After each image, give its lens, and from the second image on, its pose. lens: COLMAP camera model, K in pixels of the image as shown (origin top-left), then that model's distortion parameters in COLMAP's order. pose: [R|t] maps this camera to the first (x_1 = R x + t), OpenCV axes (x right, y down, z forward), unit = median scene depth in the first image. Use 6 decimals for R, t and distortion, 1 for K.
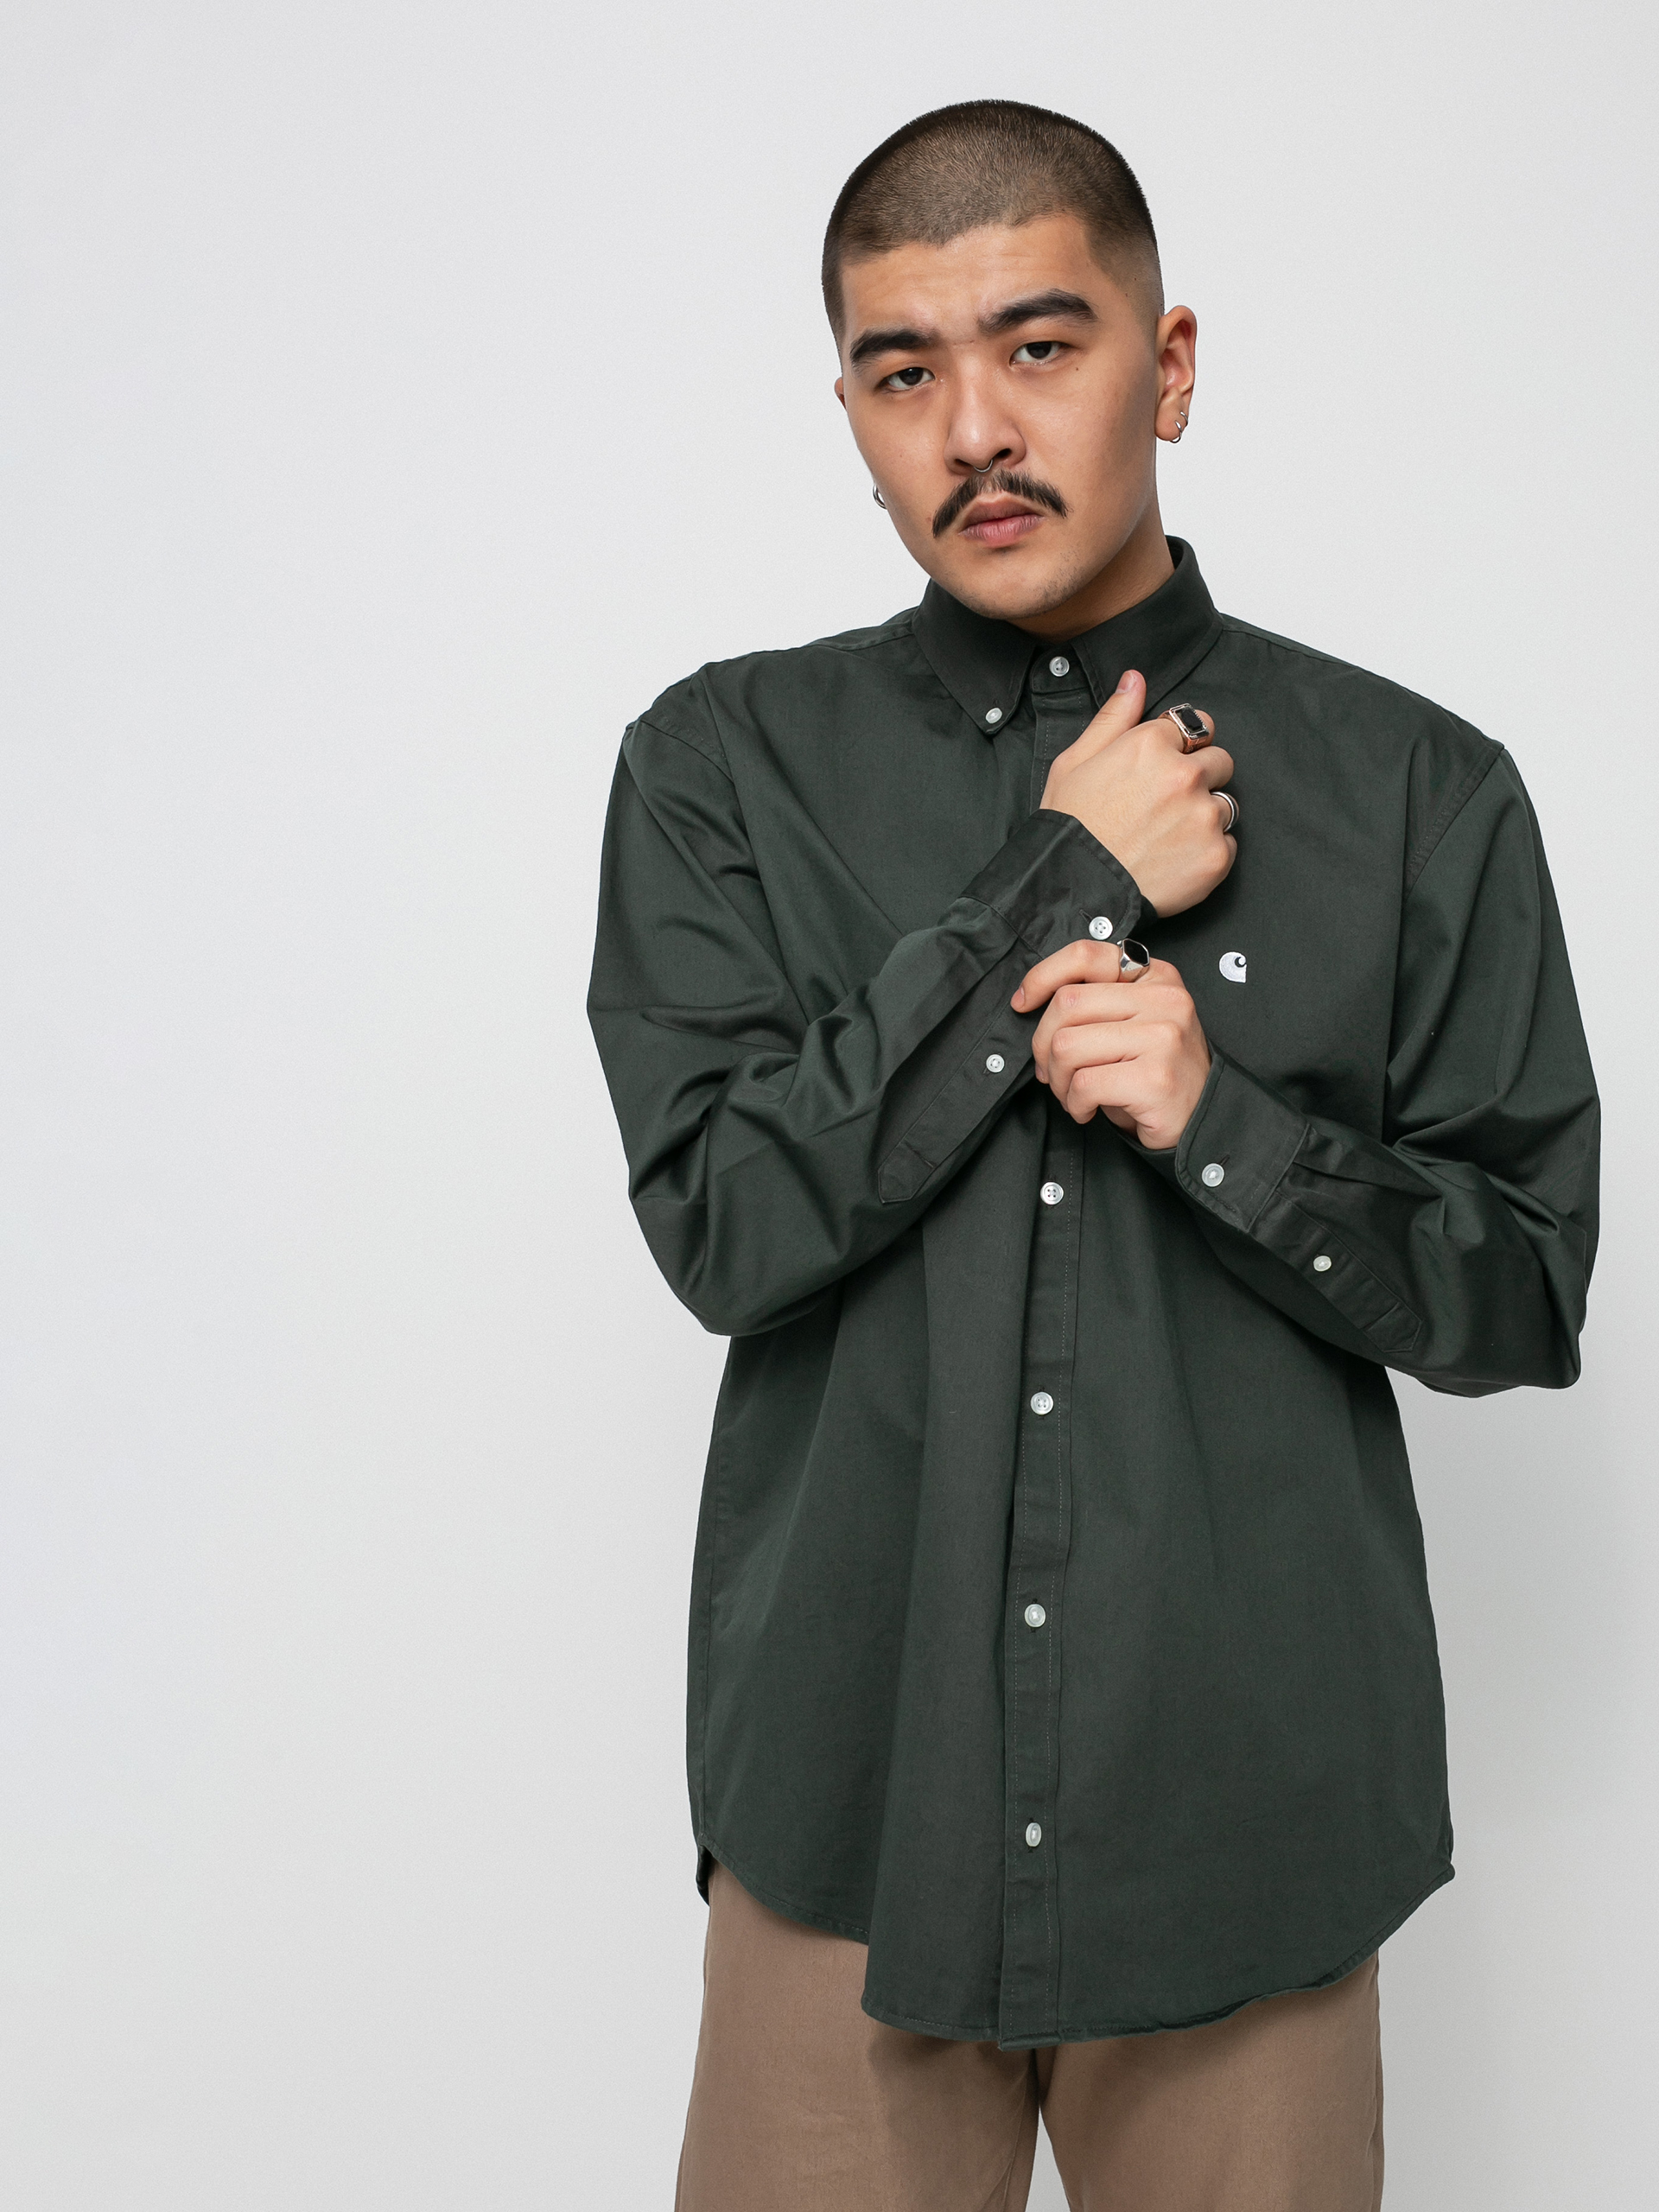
lens RADIAL K [[3075.7, 0, 829.5], [0, 3075.7, 1106.0], [0, 0, 1]] dist [-0.659220, 0.783653]
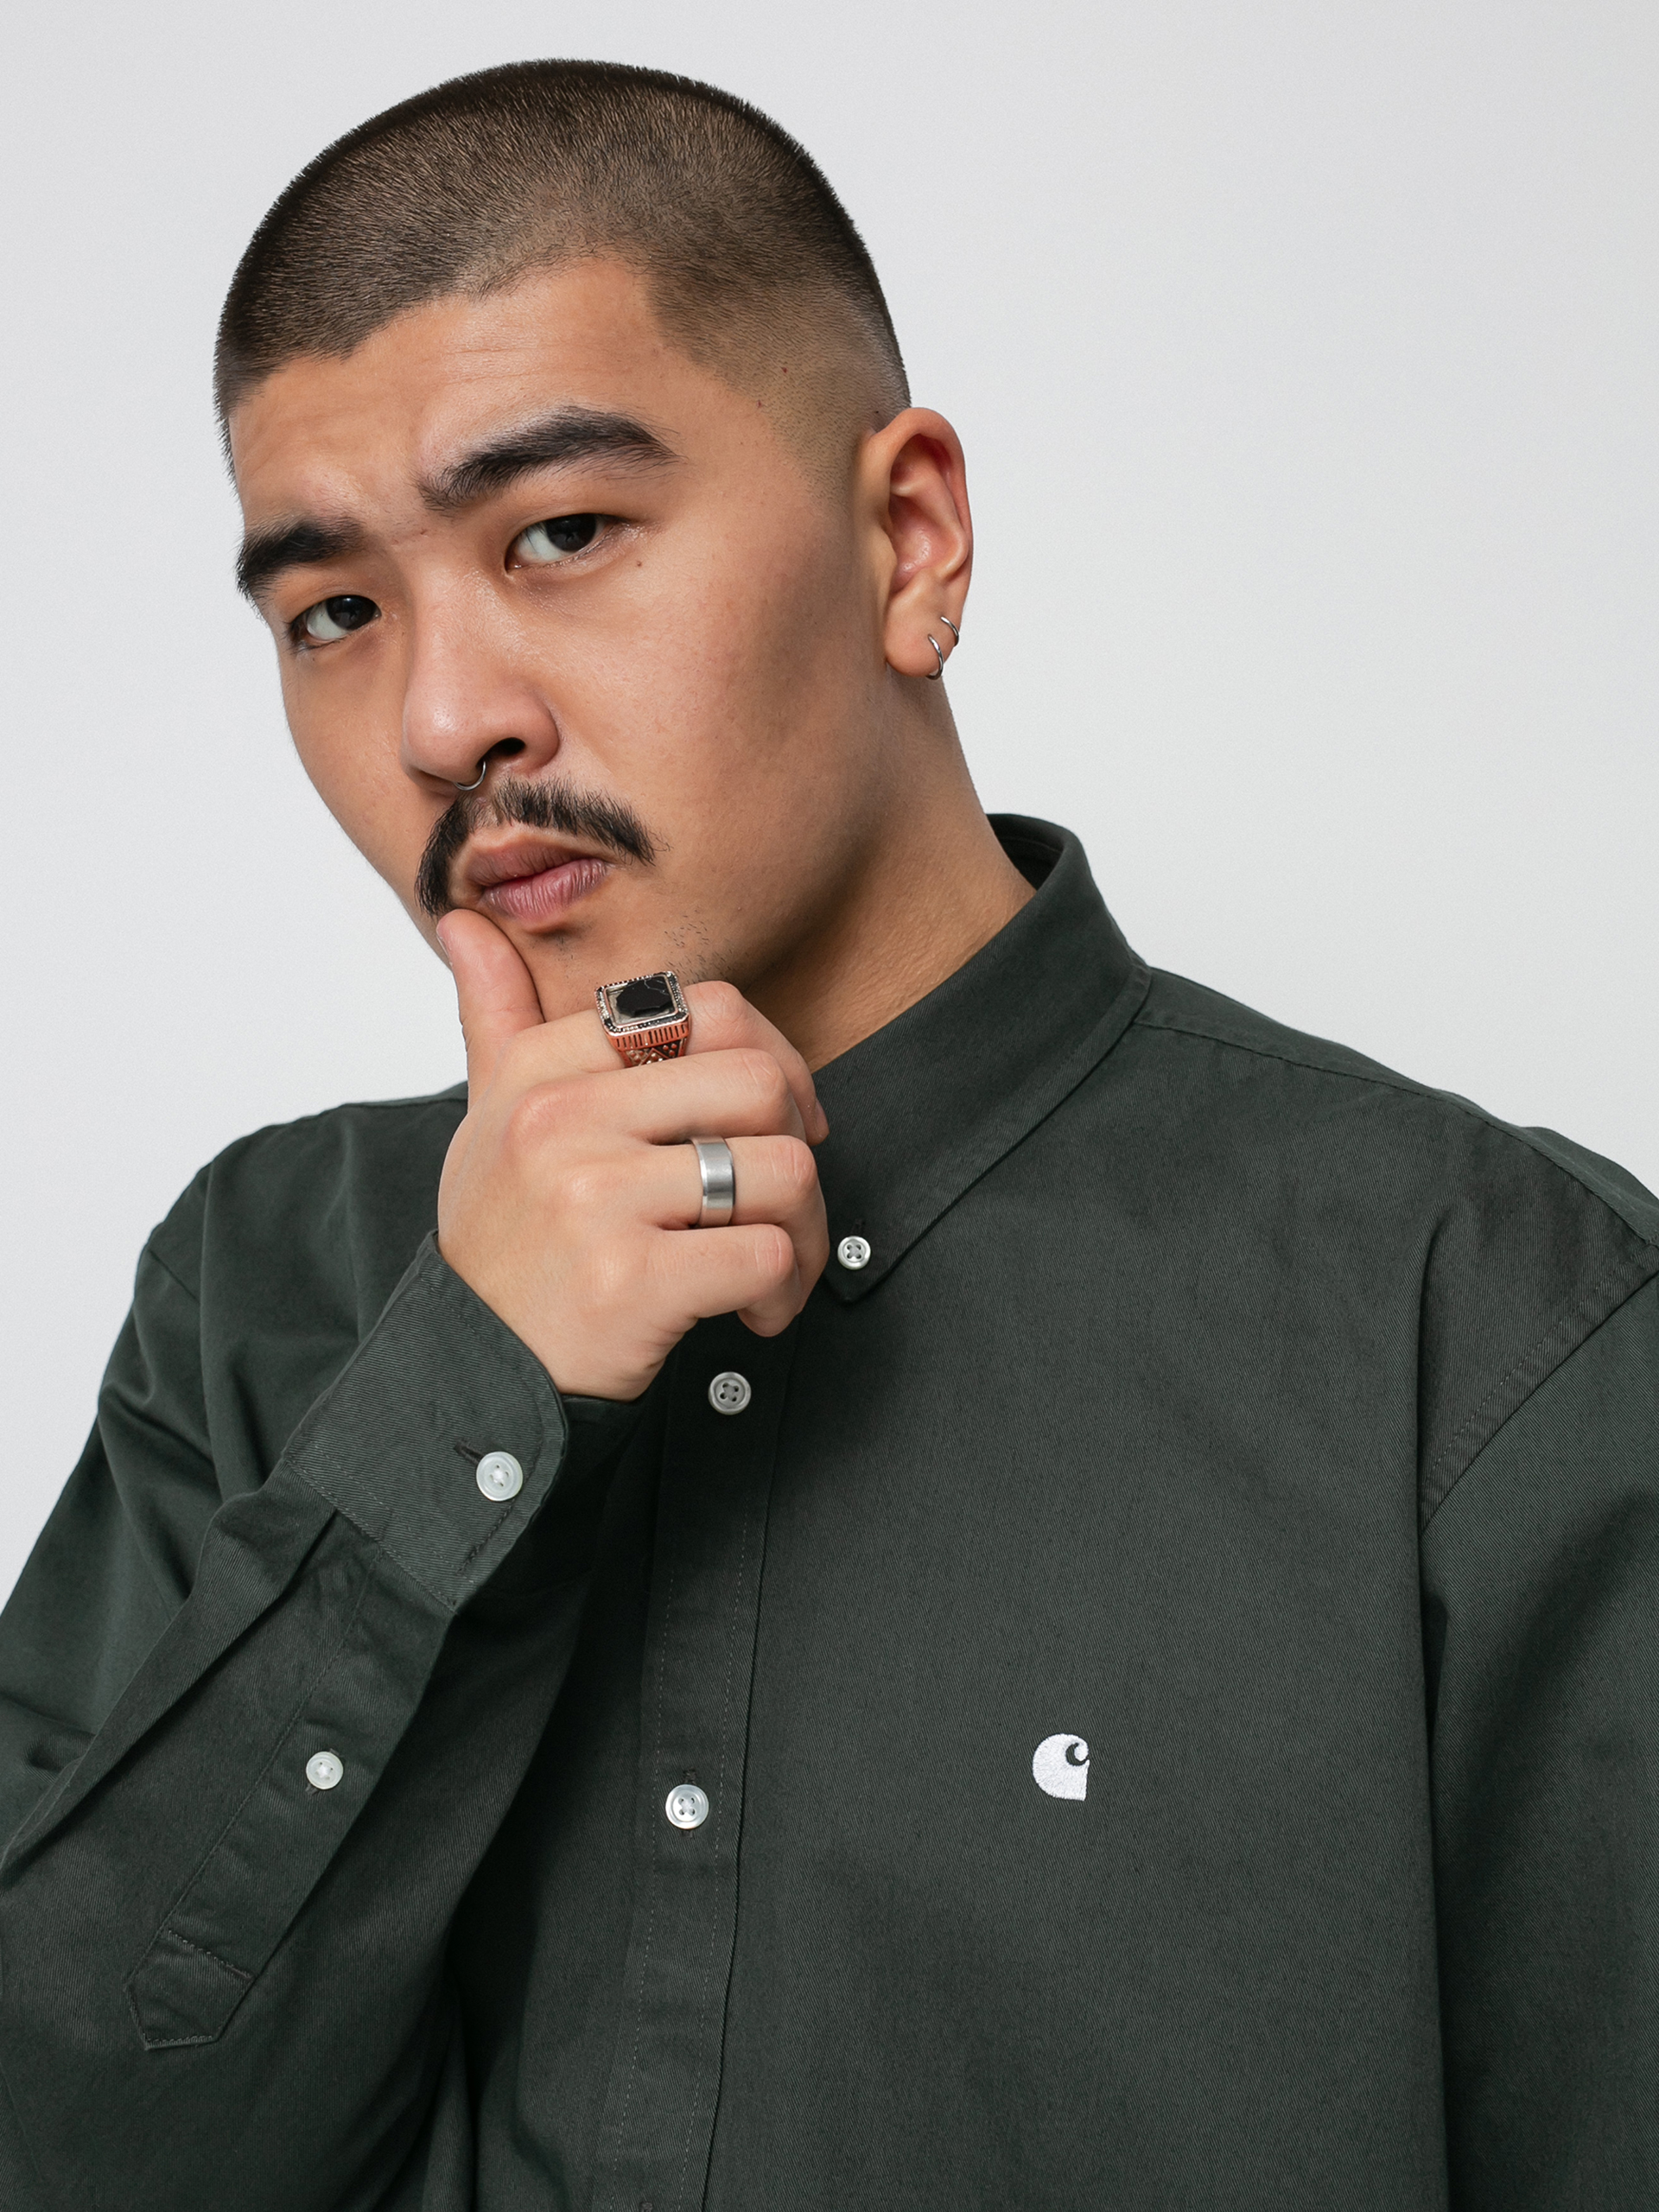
lens RADIAL K [[3075.7, 0, 829.5], [0, 3075.7, 1106.0], [0, 0, 1]] dist [-0.659220, 0.783653]
pose [[0.986555, -0.047569, -0.156353, 0.191158], [0.038627, 0.997466, -0.059745, -0.124917], [0.158799, 0.052903, 0.985893, 0.500892]]
